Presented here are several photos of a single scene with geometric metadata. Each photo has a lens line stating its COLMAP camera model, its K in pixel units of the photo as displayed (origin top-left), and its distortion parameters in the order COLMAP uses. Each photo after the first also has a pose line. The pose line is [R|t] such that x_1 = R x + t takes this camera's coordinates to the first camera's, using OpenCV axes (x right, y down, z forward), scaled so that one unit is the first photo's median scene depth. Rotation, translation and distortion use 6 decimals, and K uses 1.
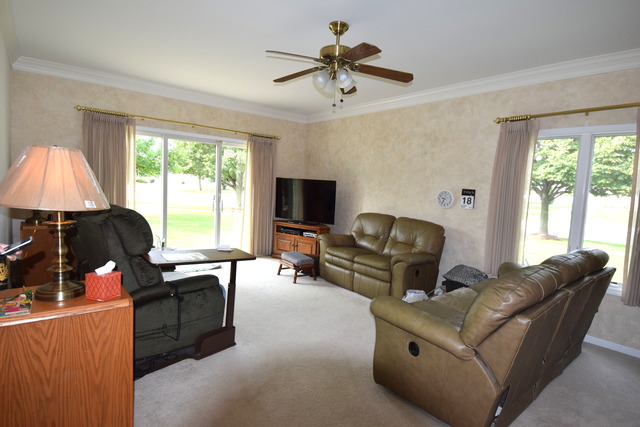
lens RADIAL K [[338.3, 0, 320.0], [0, 338.3, 213.5], [0, 0, 1]] dist [0.029056, 0.000089]
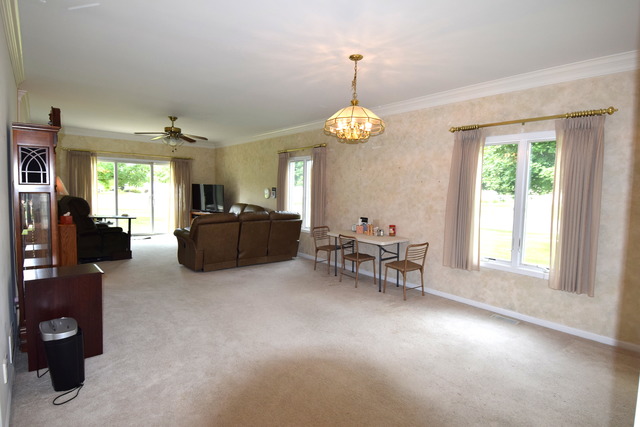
lens RADIAL K [[319.5, 0, 320.0], [0, 319.5, 213.5], [0, 0, 1]] dist [-0.002175, -0.000401]
pose [[0.998924, -0.028951, 0.036238, 0.463915], [0.029363, 0.999510, -0.010872, 0.076711], [-0.035906, 0.011924, 0.999284, -0.585327]]
